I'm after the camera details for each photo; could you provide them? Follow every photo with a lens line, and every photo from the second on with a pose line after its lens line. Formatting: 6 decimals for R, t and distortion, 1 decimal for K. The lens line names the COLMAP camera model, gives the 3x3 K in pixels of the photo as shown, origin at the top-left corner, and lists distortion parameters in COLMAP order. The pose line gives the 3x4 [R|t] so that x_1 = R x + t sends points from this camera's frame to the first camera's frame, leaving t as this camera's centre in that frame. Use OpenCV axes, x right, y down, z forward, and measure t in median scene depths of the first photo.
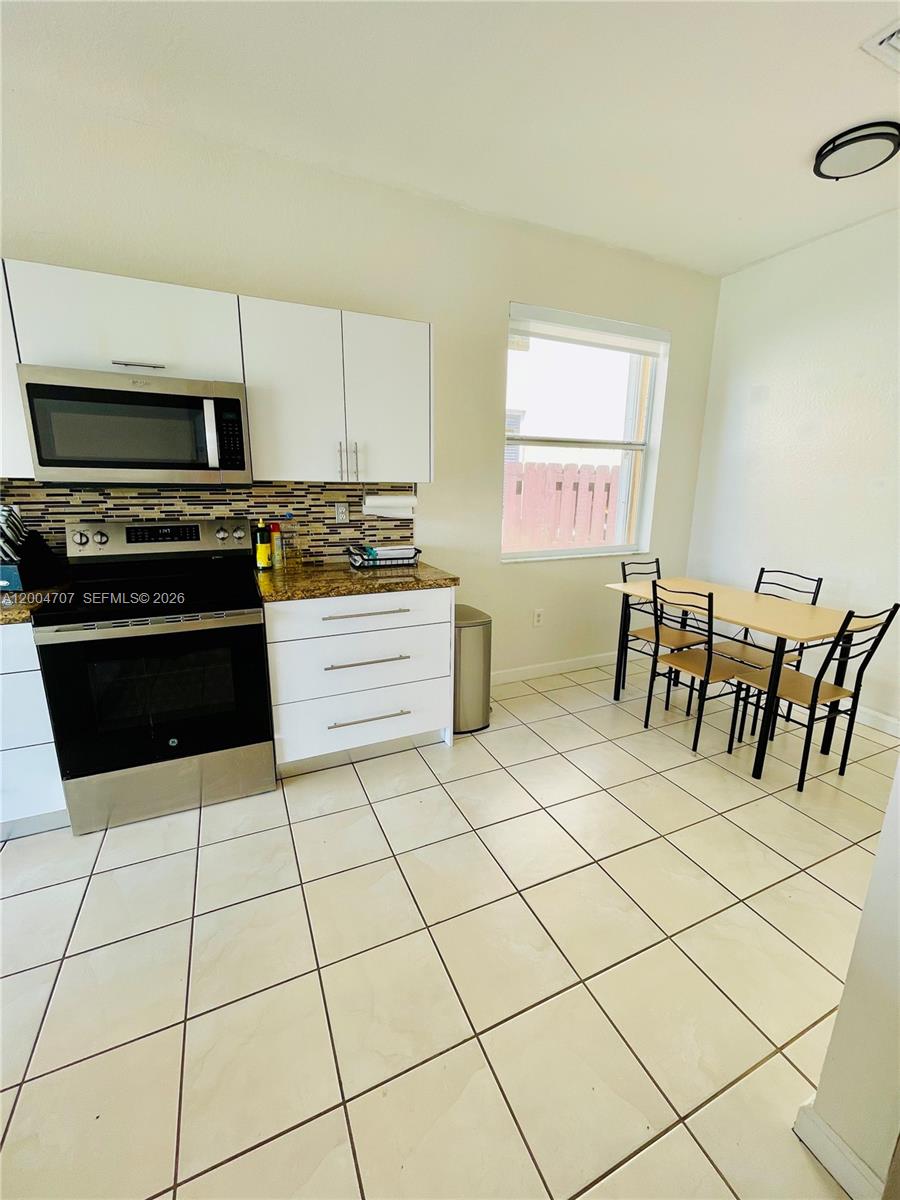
lens RADIAL K [[489.5, 0, 449.4], [0, 489.5, 594.7], [0, 0, 1]] dist [0.000227, 0.000033]
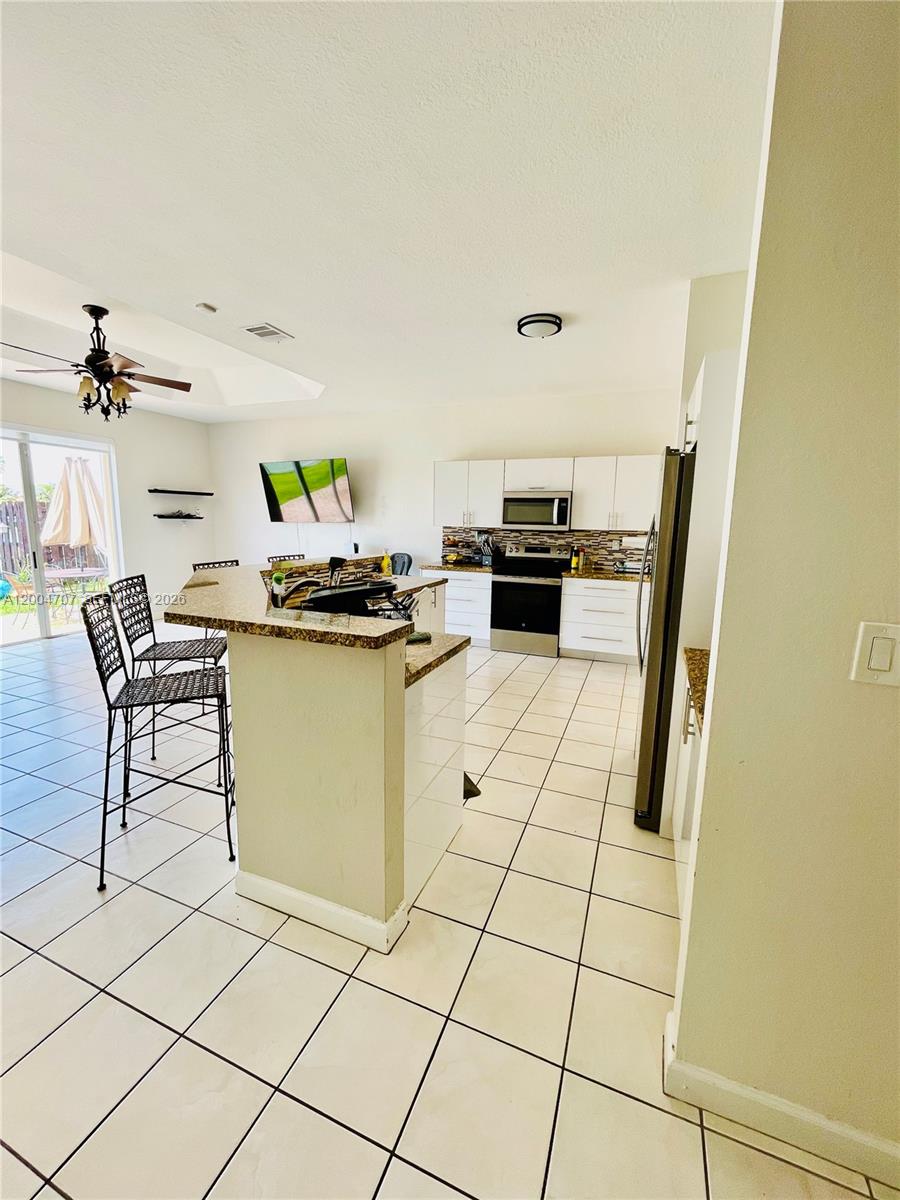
lens RADIAL K [[489.5, 0, 449.4], [0, 489.5, 594.7], [0, 0, 1]] dist [0.000227, 0.000033]
pose [[0.688066, 0.106589, -0.717777, 0.899825], [-0.170504, 0.985208, -0.017145, 0.214950], [0.705332, 0.134181, 0.696062, -0.996895]]
